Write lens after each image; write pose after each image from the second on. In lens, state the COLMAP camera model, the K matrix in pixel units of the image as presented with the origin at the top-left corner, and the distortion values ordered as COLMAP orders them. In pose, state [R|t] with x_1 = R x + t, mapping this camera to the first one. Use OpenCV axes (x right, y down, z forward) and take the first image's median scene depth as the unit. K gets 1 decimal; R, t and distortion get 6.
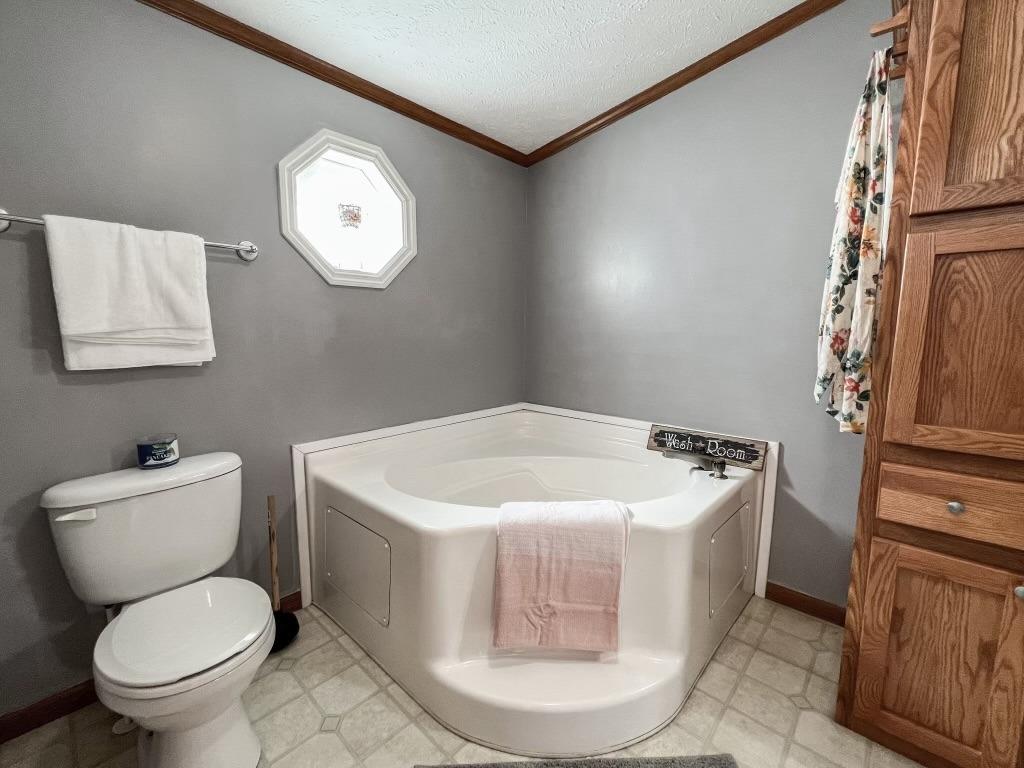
lens RADIAL K [[446.9, 0, 501.9], [0, 446.9, 382.0], [0, 0, 1]] dist [0.004602, 0.000431]
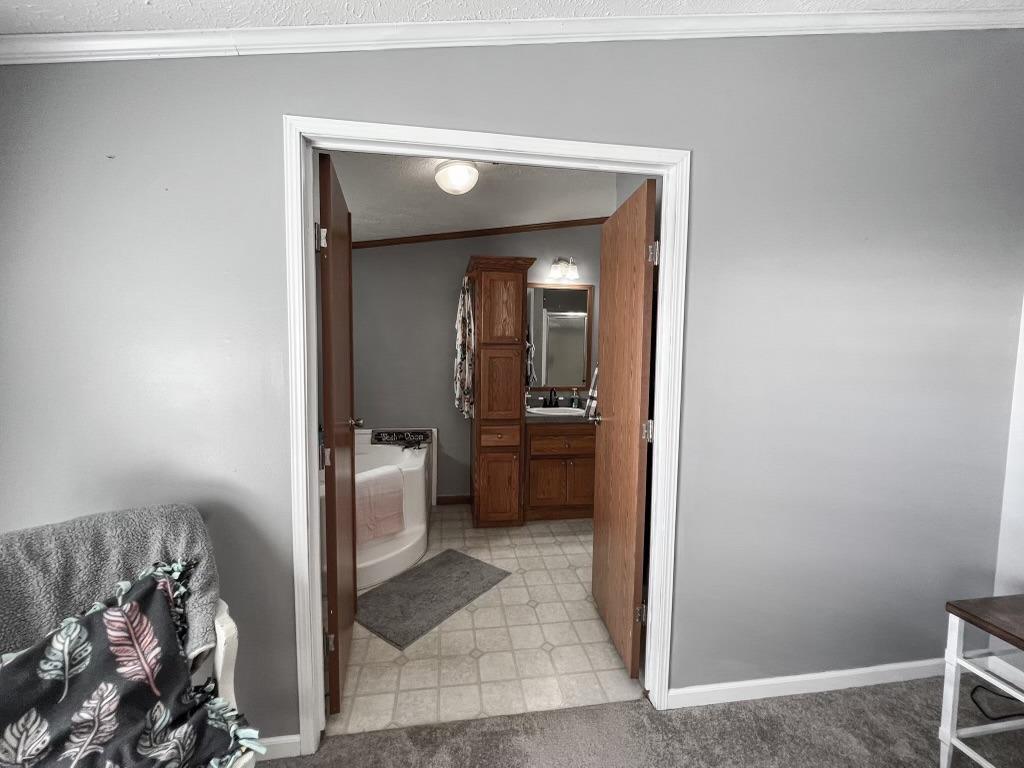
lens RADIAL K [[425.2, 0, 512.0], [0, 425.2, 380.6], [0, 0, 1]] dist [0.004081, 0.000780]
pose [[0.627531, -0.054534, 0.776679, -0.975993], [0.082784, 0.996563, 0.003086, -0.091723], [-0.774178, 0.062360, 0.629889, -0.767485]]
